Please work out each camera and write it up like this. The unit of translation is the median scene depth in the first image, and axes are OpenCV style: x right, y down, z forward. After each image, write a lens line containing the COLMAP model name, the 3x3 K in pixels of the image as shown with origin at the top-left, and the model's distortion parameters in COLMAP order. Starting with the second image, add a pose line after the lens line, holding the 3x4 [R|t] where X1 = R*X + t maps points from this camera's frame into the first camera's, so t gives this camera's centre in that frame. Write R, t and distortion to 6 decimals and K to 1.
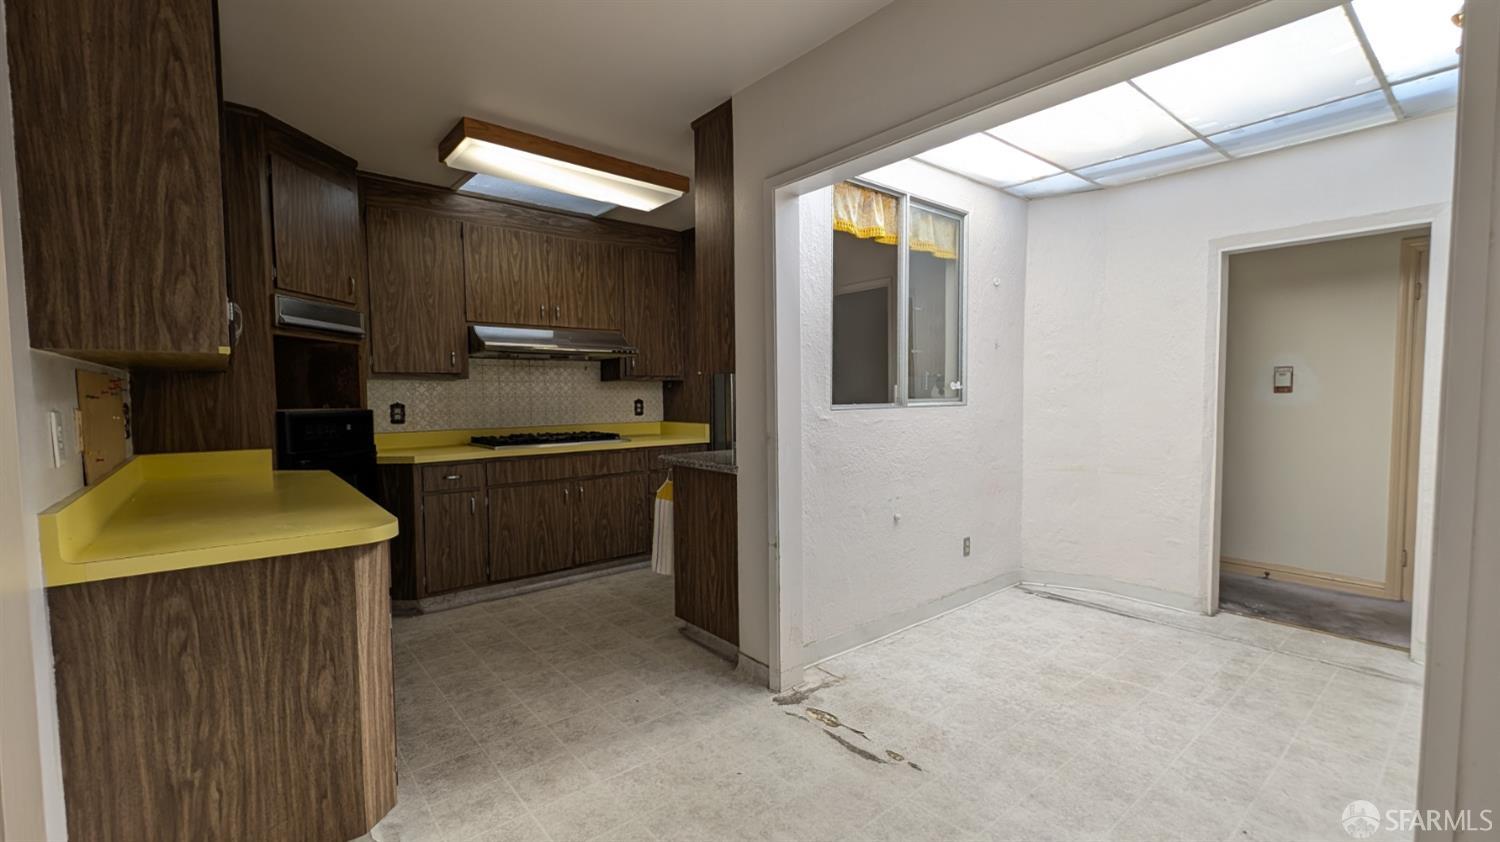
lens RADIAL K [[565.2, 0, 750.0], [0, 565.2, 421.0], [0, 0, 1]] dist [-0.000807, -0.001290]
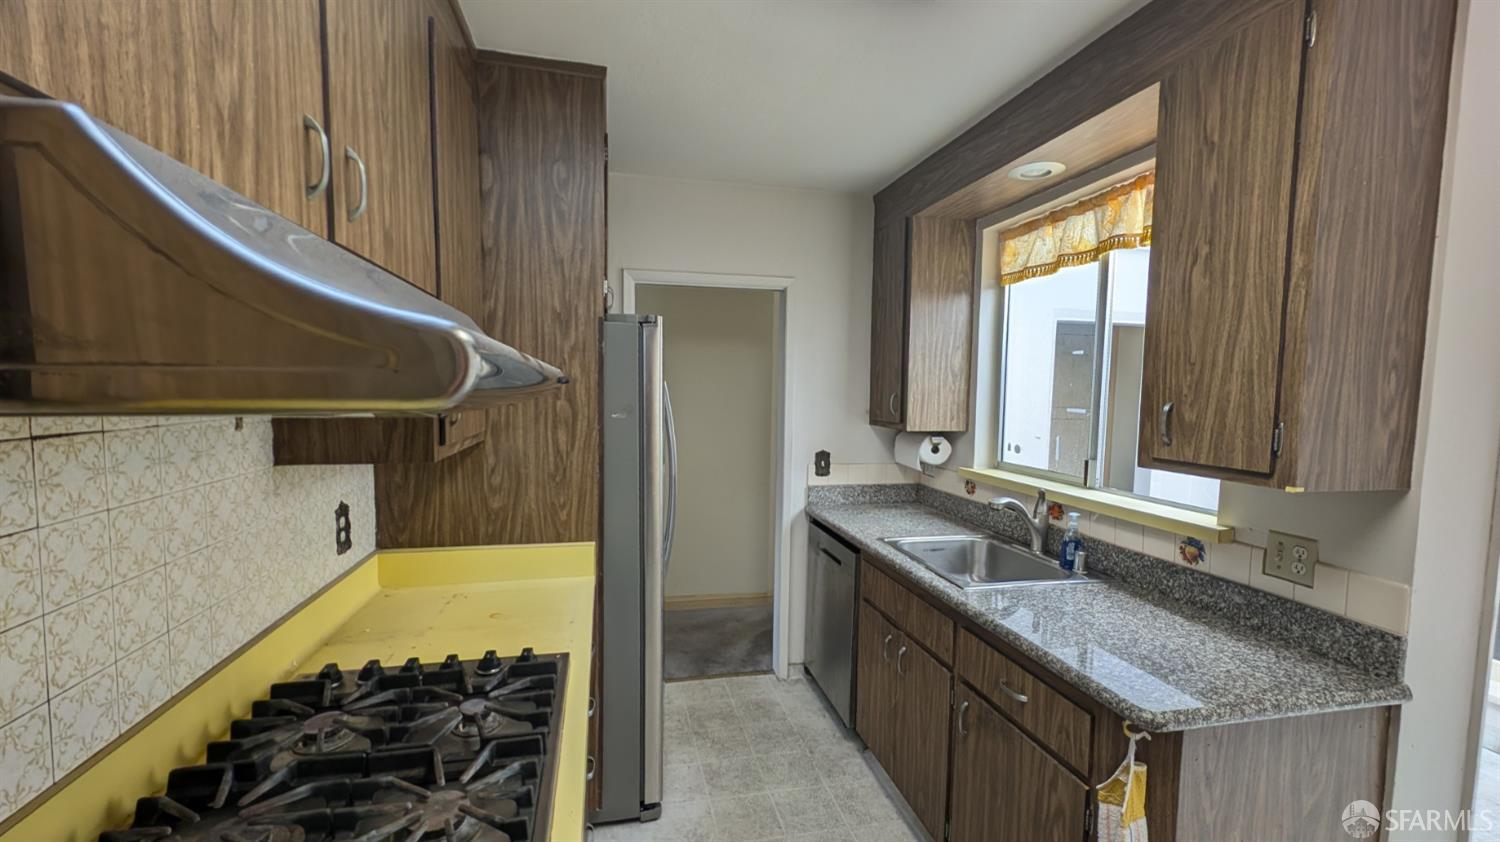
lens RADIAL K [[596.6, 0, 745.6], [0, 596.6, 428.2], [0, 0, 1]] dist [0.008604, -0.000333]
pose [[0.512877, -0.039743, 0.857542, -0.521516], [0.028750, 0.999163, 0.029112, -0.119381], [-0.857981, 0.009723, 0.513590, 0.869882]]
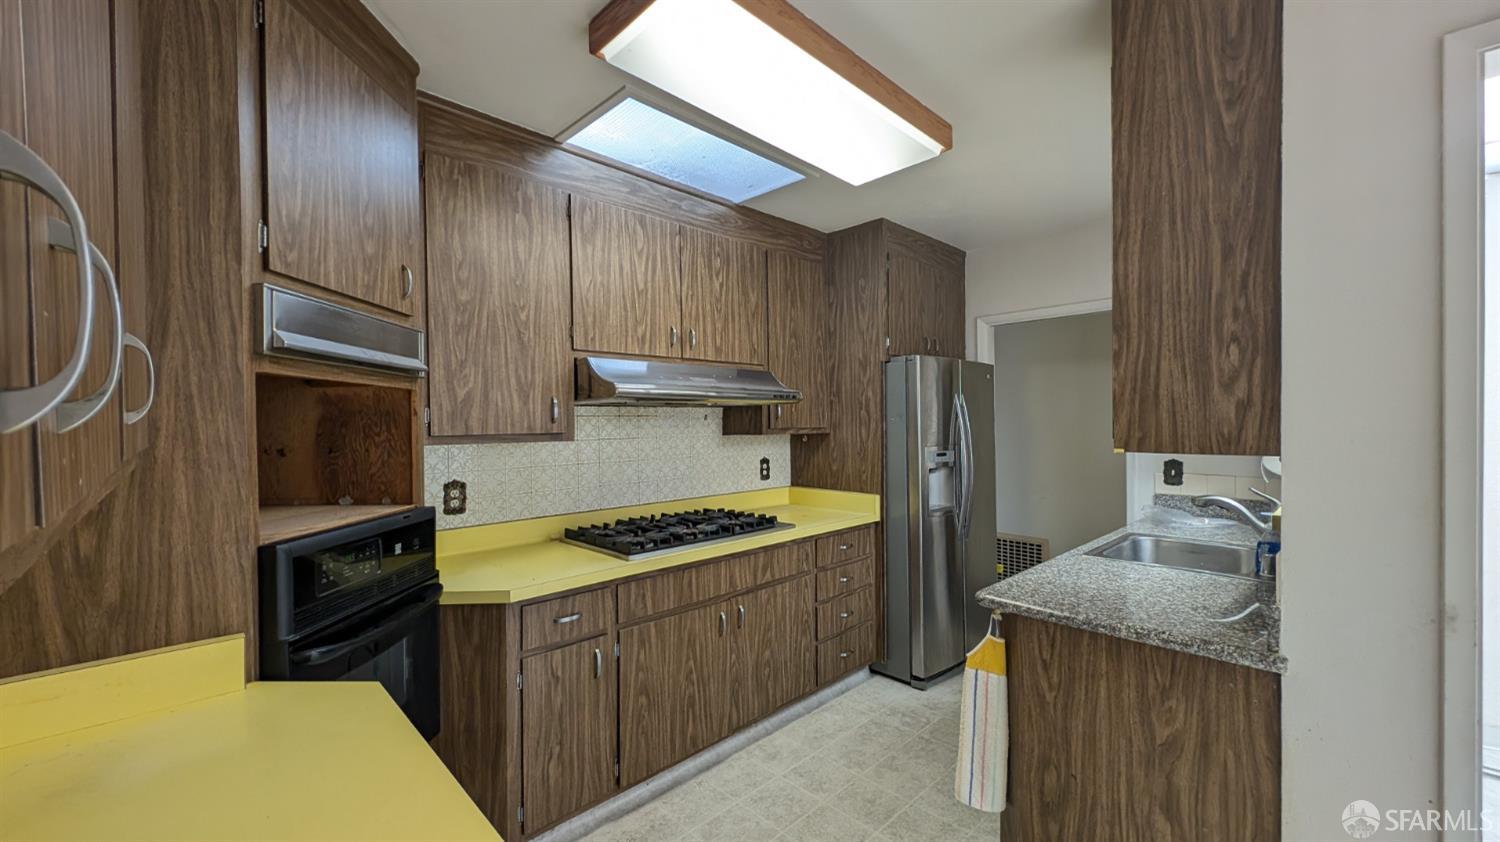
lens RADIAL K [[560.3, 0, 766.7], [0, 560.3, 428.1], [0, 0, 1]] dist [0.001313, -0.000303]
pose [[0.998330, -0.001206, 0.057760, -0.330430], [0.003801, 0.998987, -0.044835, -0.062423], [-0.057648, 0.044979, 0.997323, 0.379132]]
